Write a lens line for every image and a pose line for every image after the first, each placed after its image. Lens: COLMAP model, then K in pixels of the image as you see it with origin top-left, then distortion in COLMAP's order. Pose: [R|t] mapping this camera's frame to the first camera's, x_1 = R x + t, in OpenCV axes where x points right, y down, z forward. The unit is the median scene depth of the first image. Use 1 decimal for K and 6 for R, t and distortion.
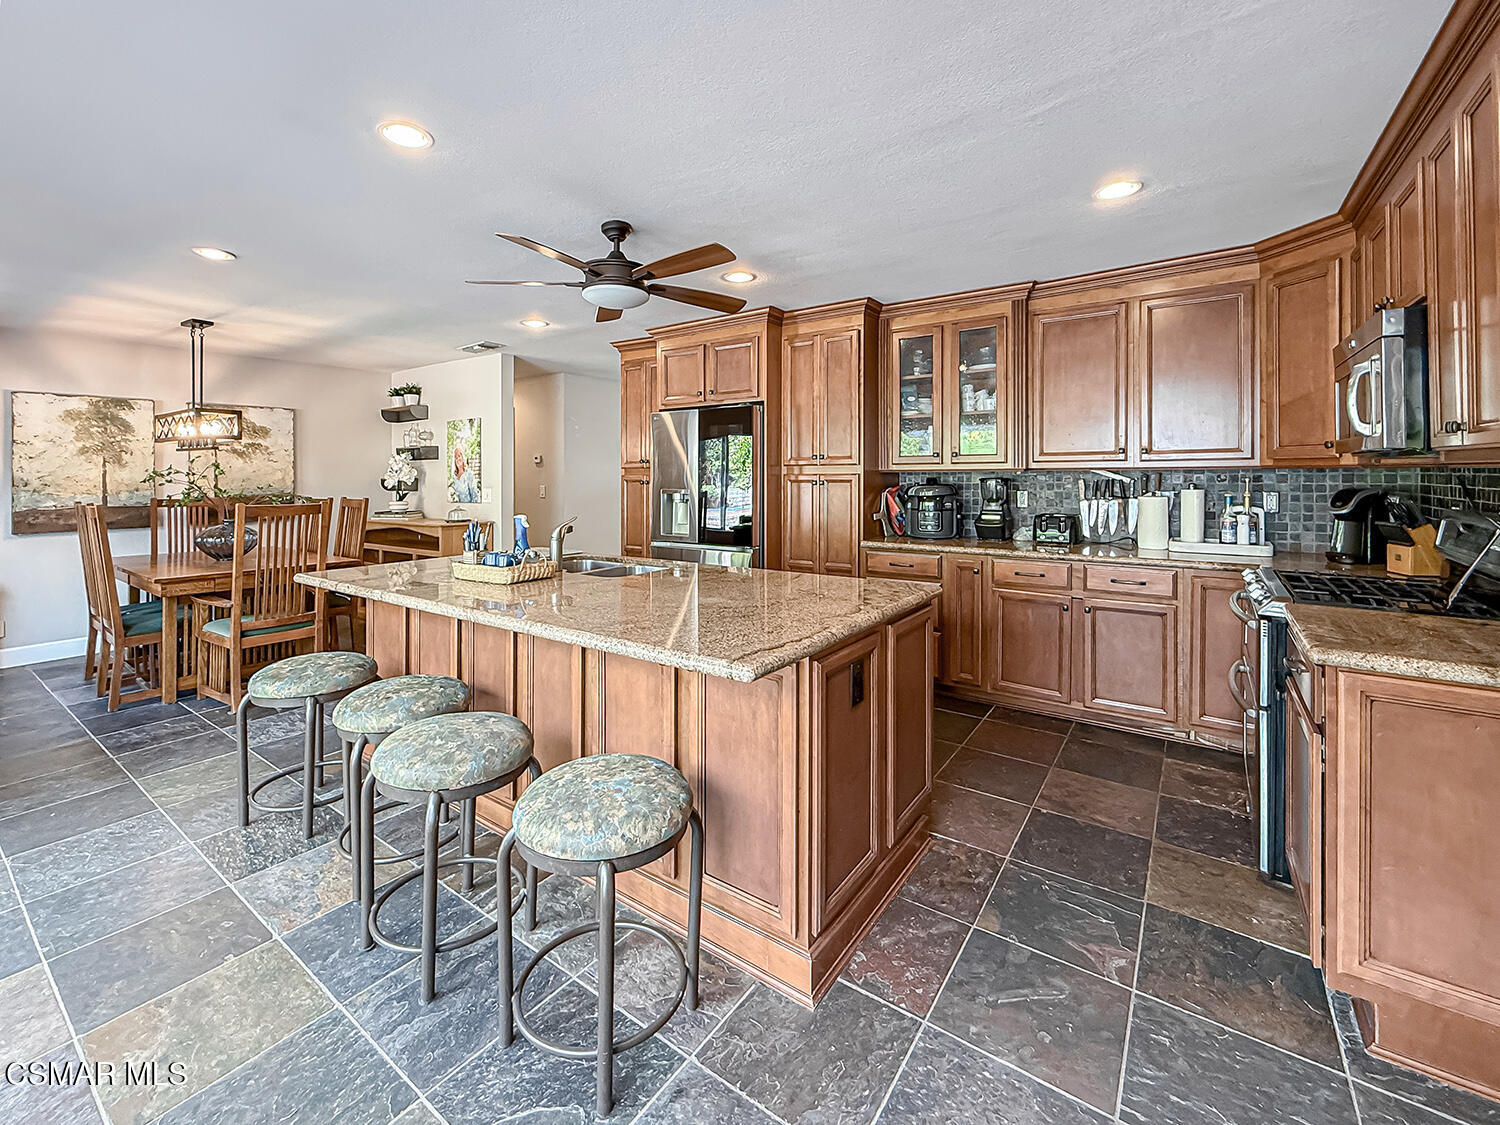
lens RADIAL K [[636.8, 0, 748.0], [0, 636.8, 467.5], [0, 0, 1]] dist [-0.010281, -0.000242]
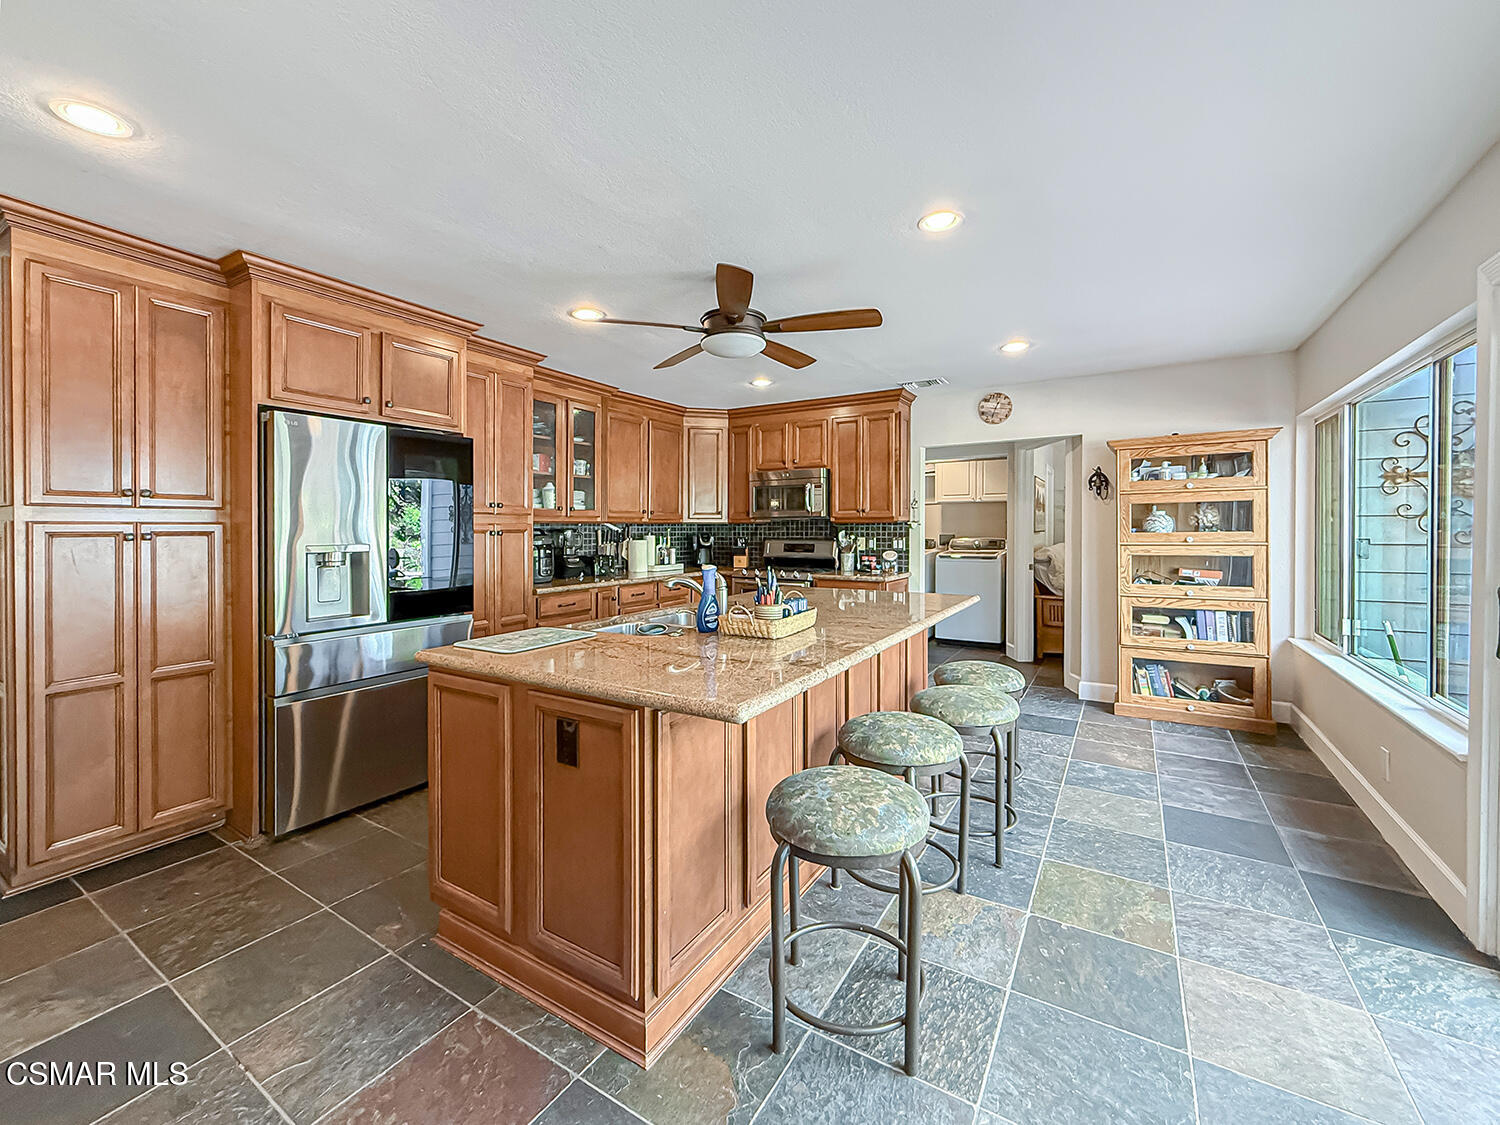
lens RADIAL K [[607.1, 0, 750.1], [0, 607.1, 537.6], [0, 0, 1]] dist [-0.000022, 0.000013]
pose [[-0.063714, -0.012216, 0.997893, -1.052969], [-0.012061, 0.999861, 0.011470, 0.020975], [-0.997895, -0.011305, -0.063852, 0.916197]]
